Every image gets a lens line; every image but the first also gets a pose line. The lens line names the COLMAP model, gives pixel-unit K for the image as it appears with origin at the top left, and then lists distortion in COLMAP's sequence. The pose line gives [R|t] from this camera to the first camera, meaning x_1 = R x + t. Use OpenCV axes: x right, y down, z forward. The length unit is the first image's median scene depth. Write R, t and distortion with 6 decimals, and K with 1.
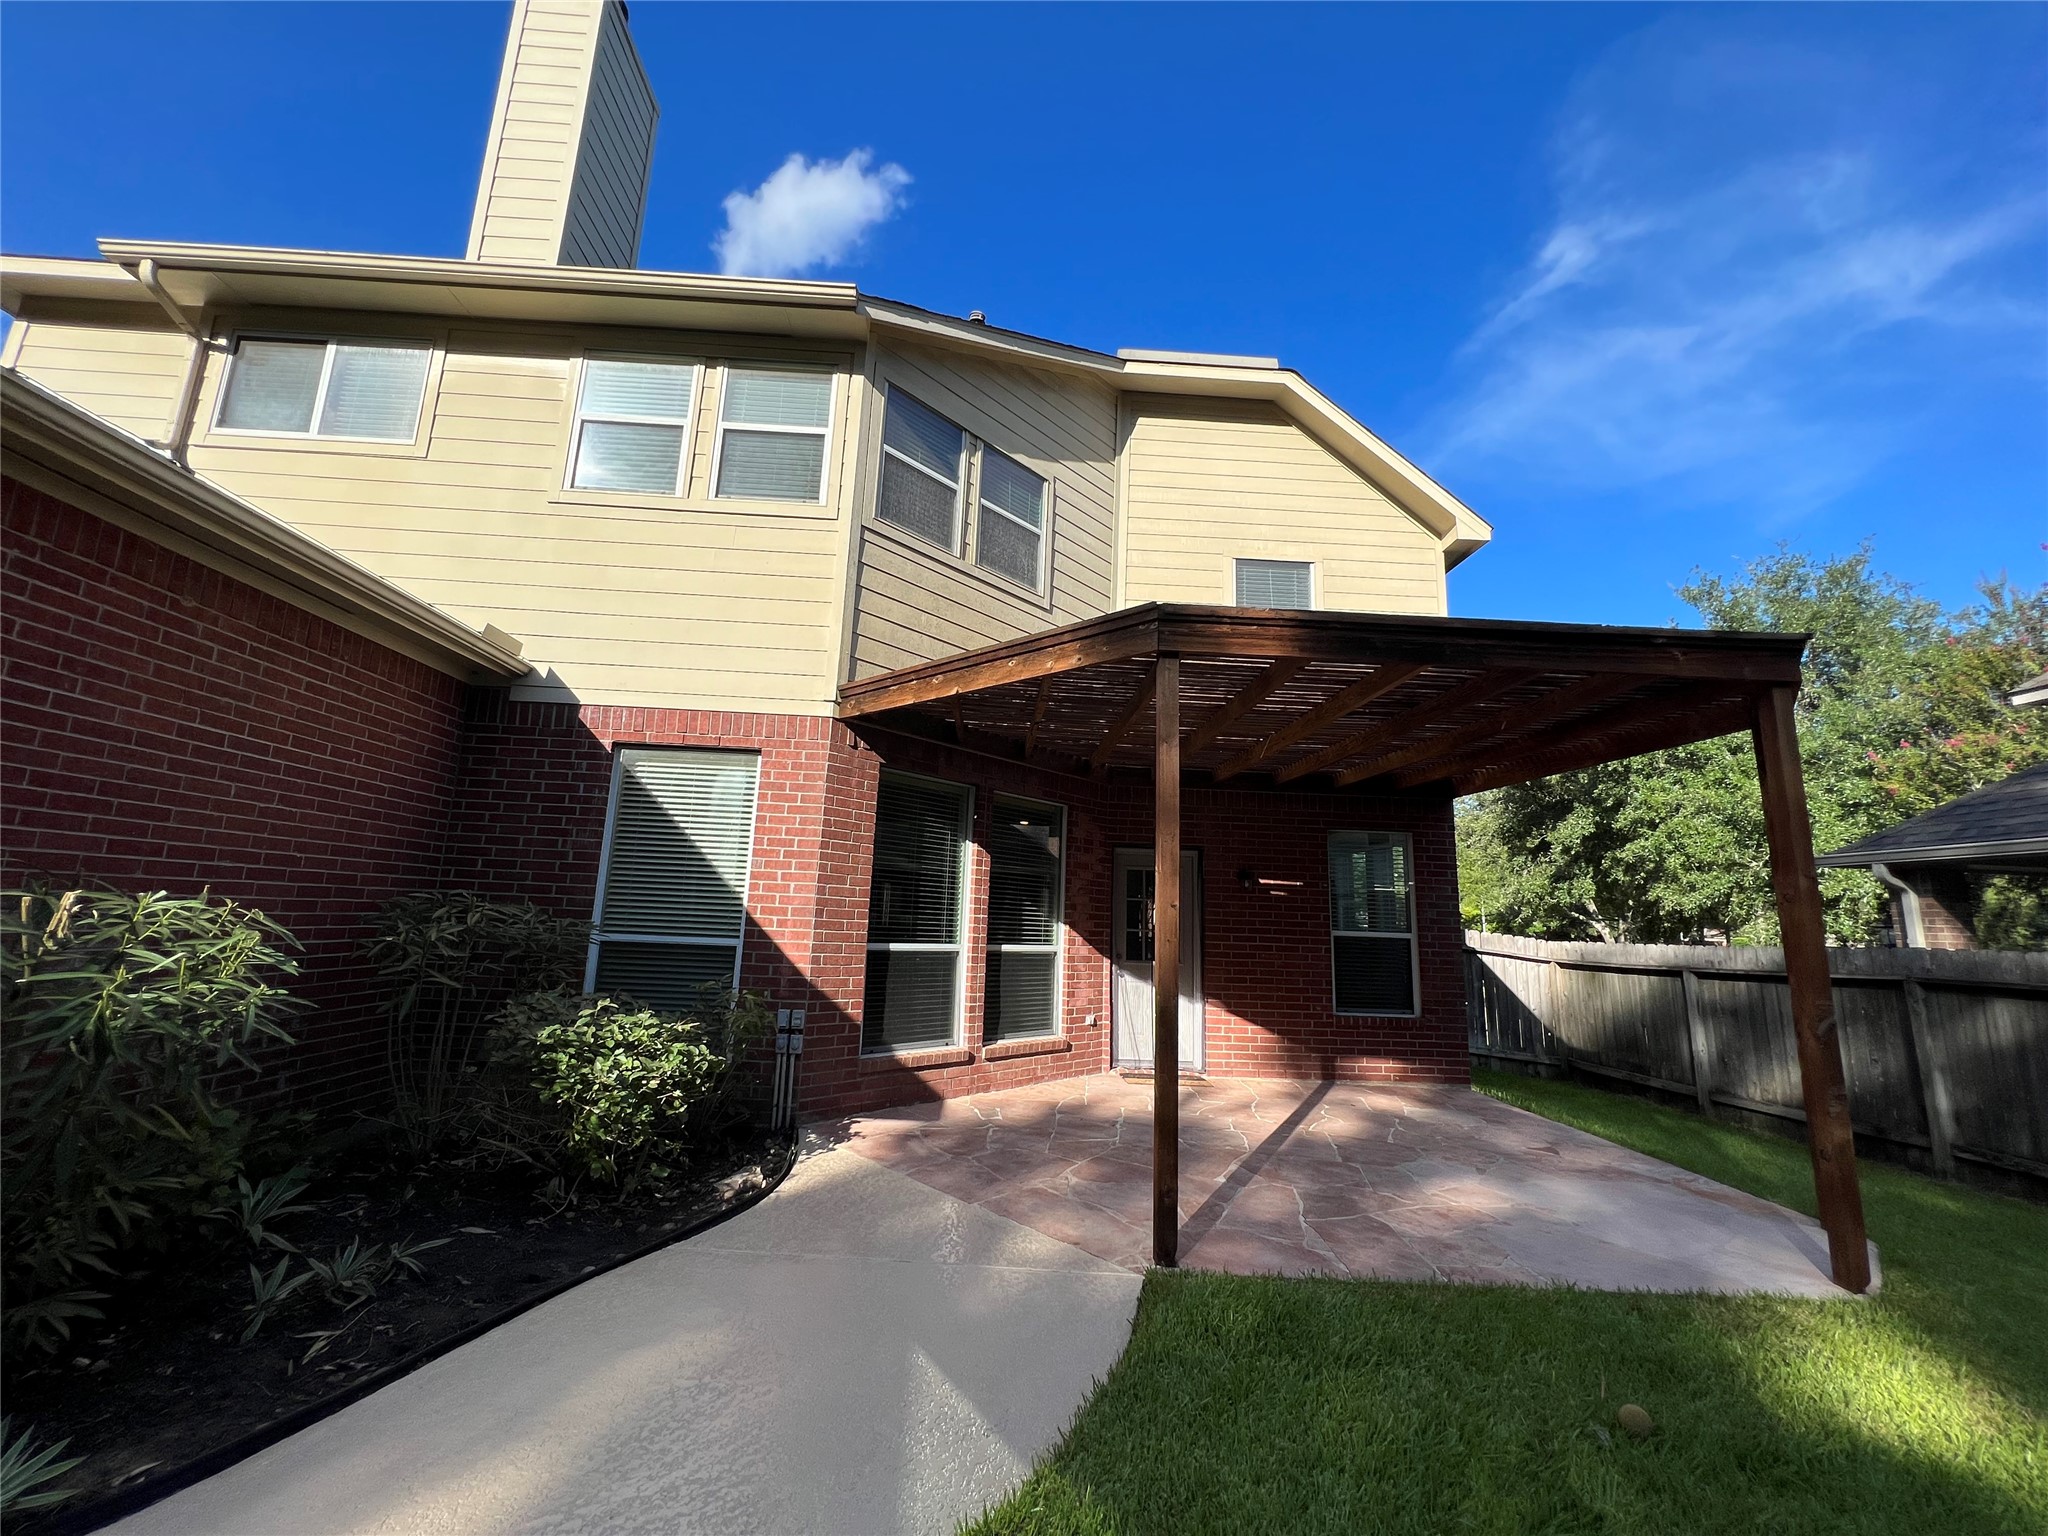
lens RADIAL K [[822.6, 0, 1018.2], [0, 822.6, 764.6], [0, 0, 1]] dist [0.000017, 0.000027]
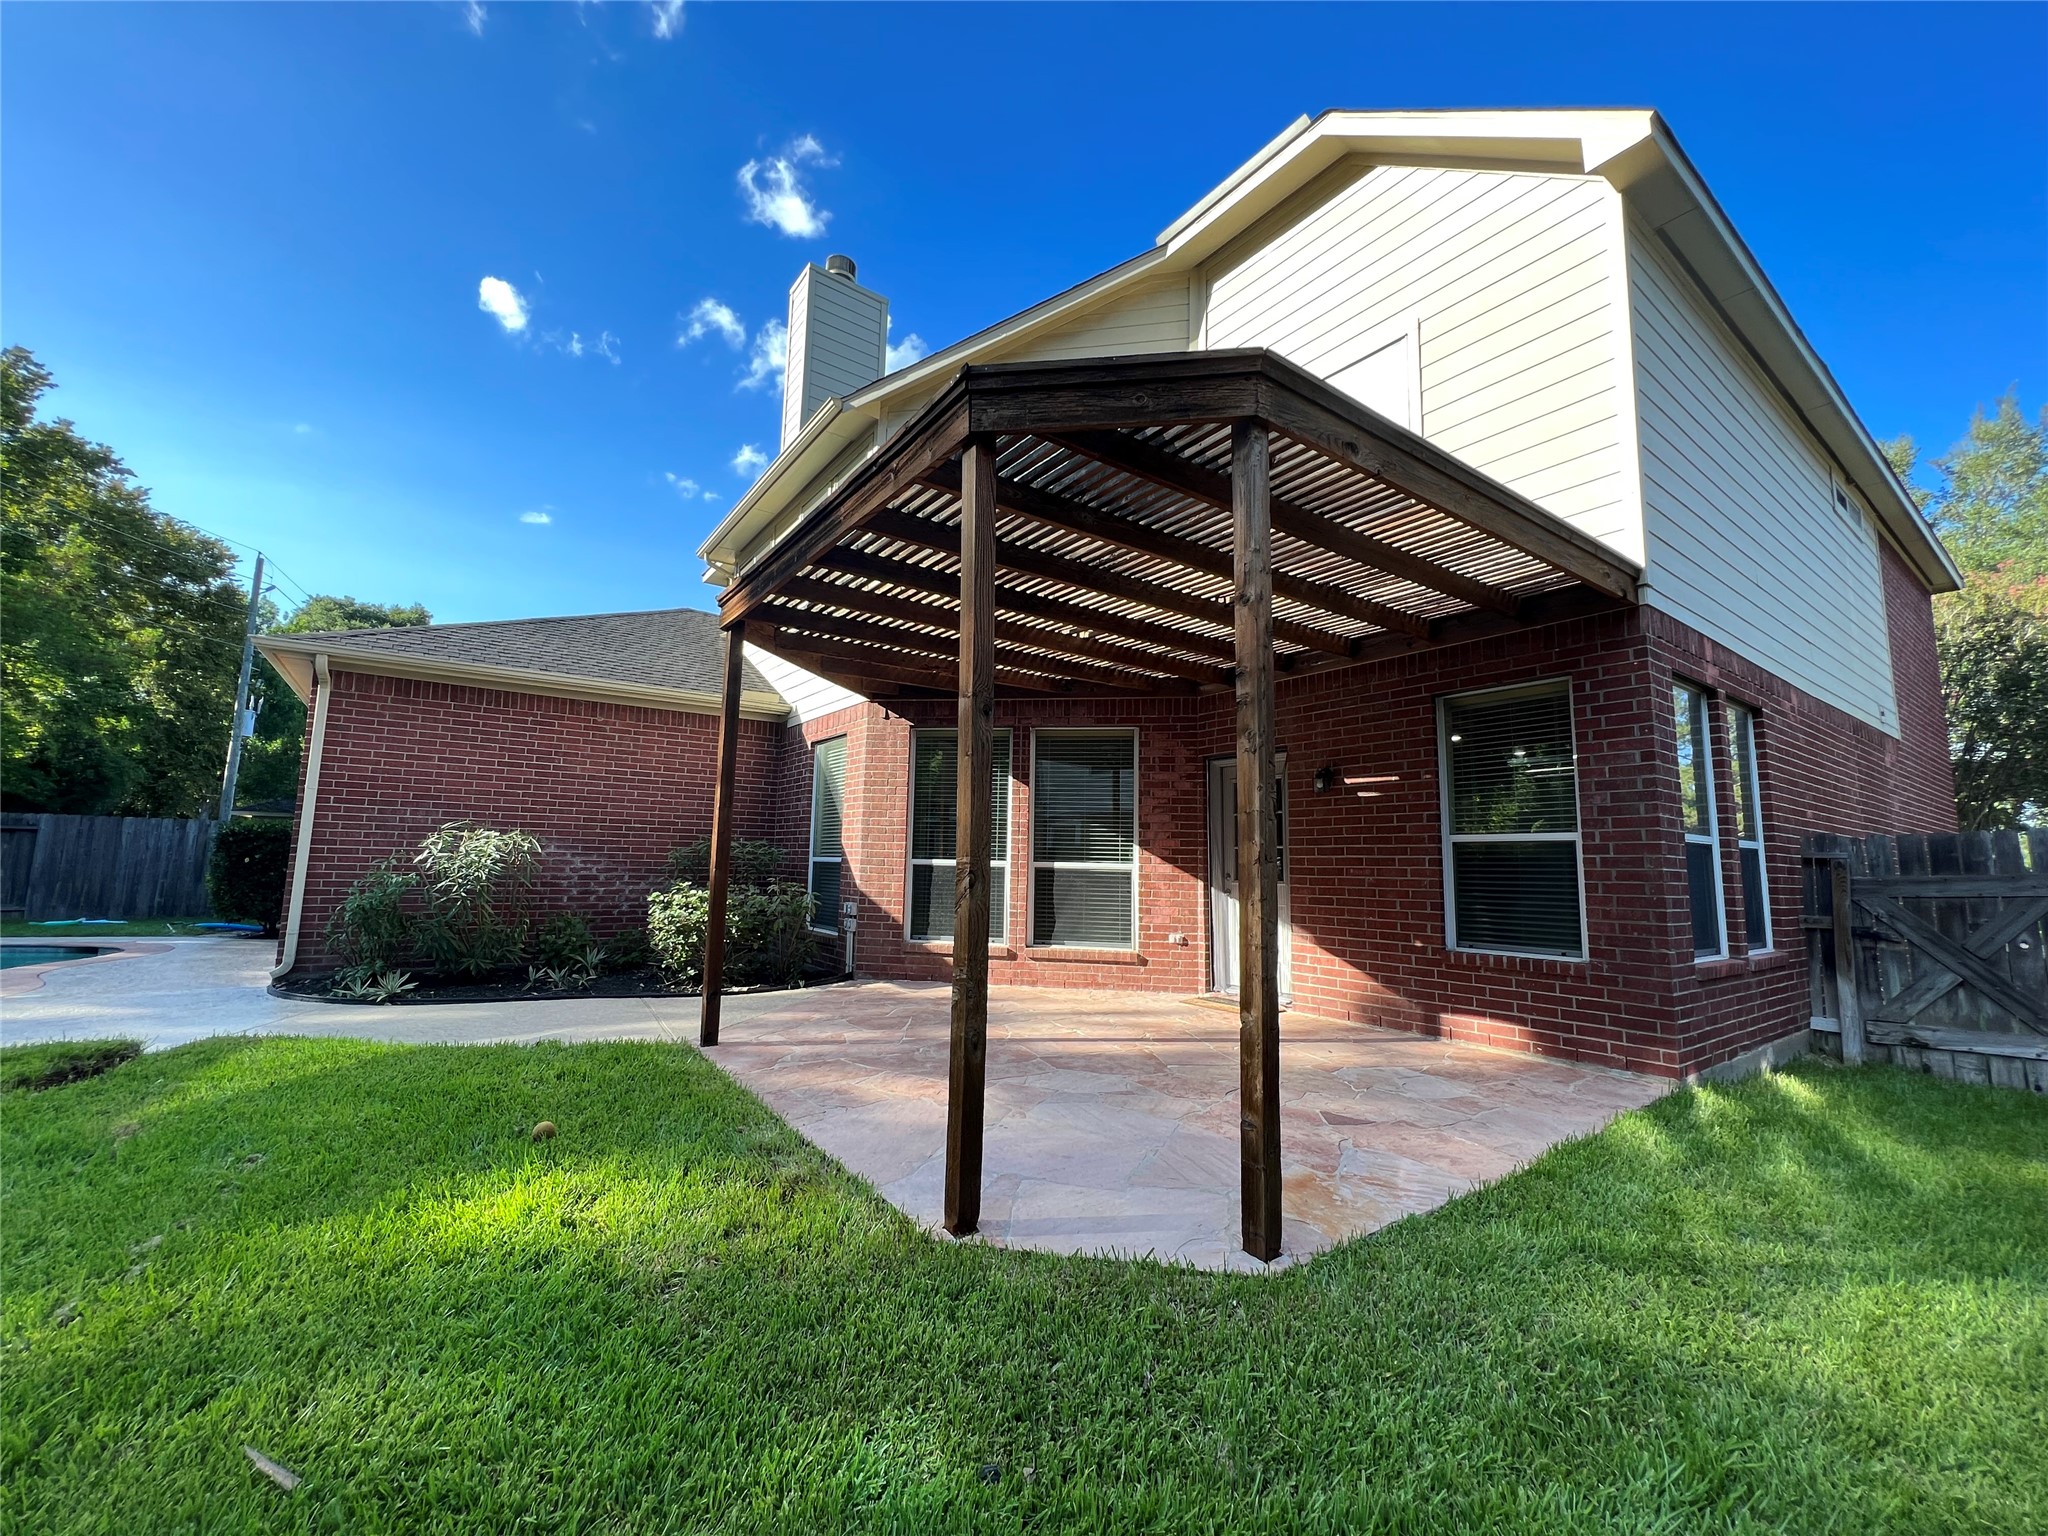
lens RADIAL K [[822.6, 0, 1018.2], [0, 822.6, 764.6], [0, 0, 1]] dist [0.000017, 0.000027]
pose [[0.549847, -0.130149, -0.825064, 0.874771], [0.157785, 0.986186, -0.050413, 0.133007], [0.820227, -0.102463, 0.562786, 0.332115]]
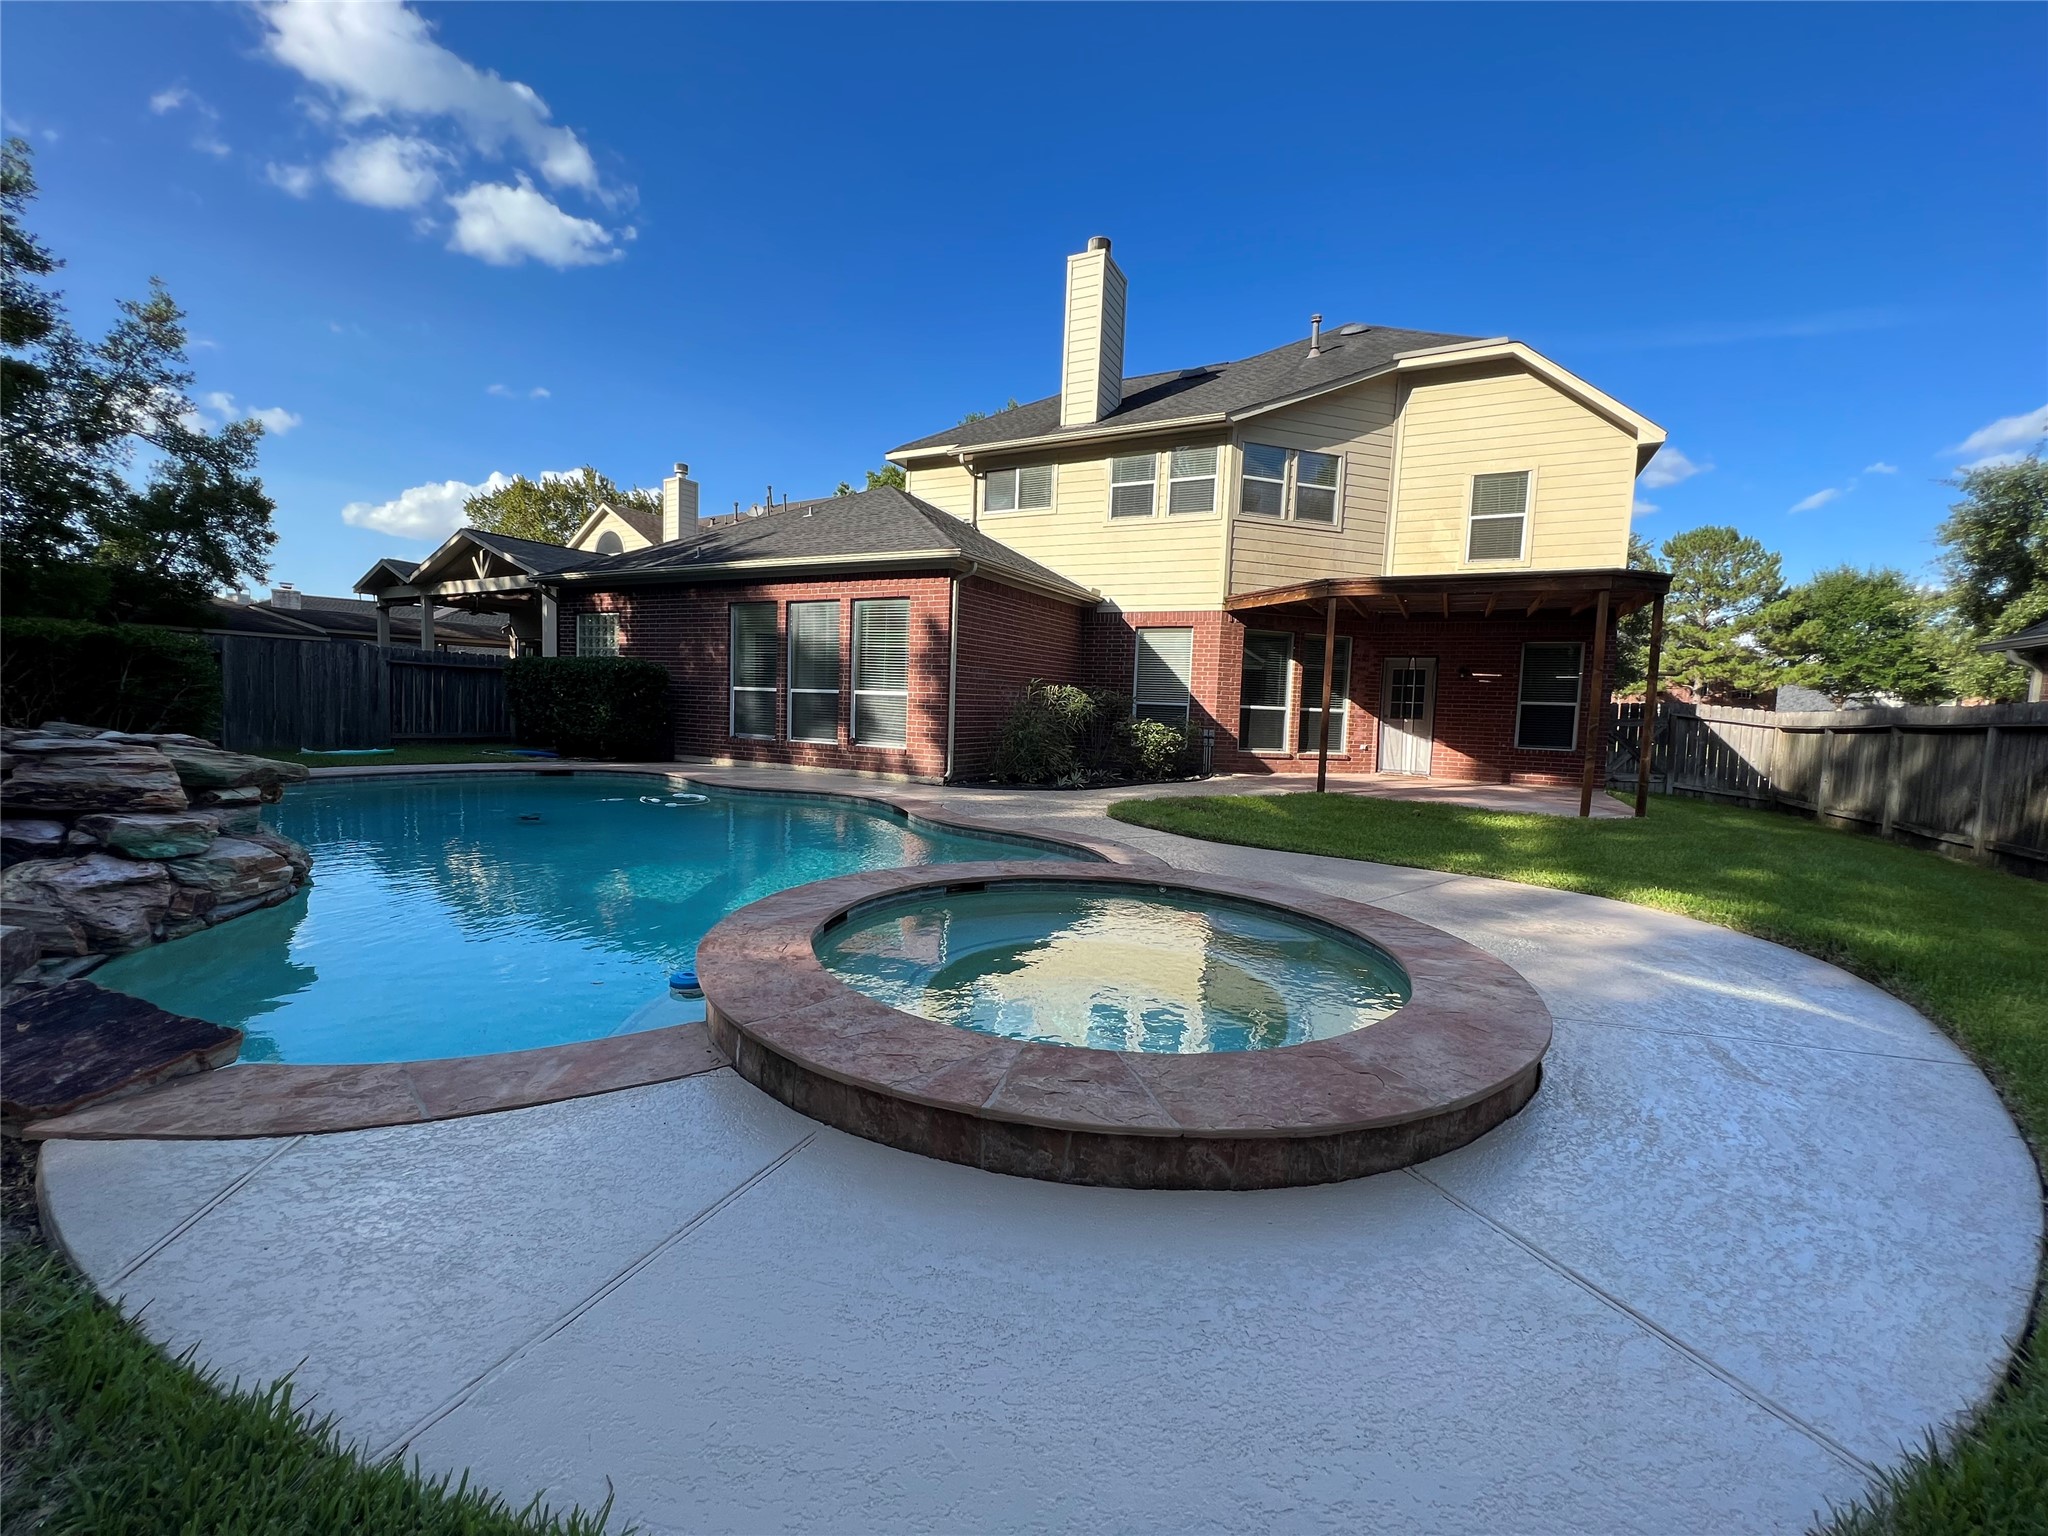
lens RADIAL K [[822.6, 0, 1018.2], [0, 822.6, 764.6], [0, 0, 1]] dist [0.000017, 0.000027]
pose [[0.867128, 0.030481, -0.497152, 0.371288], [0.091417, 0.971431, 0.219008, -0.162135], [0.489625, -0.235356, 0.839569, -1.120389]]
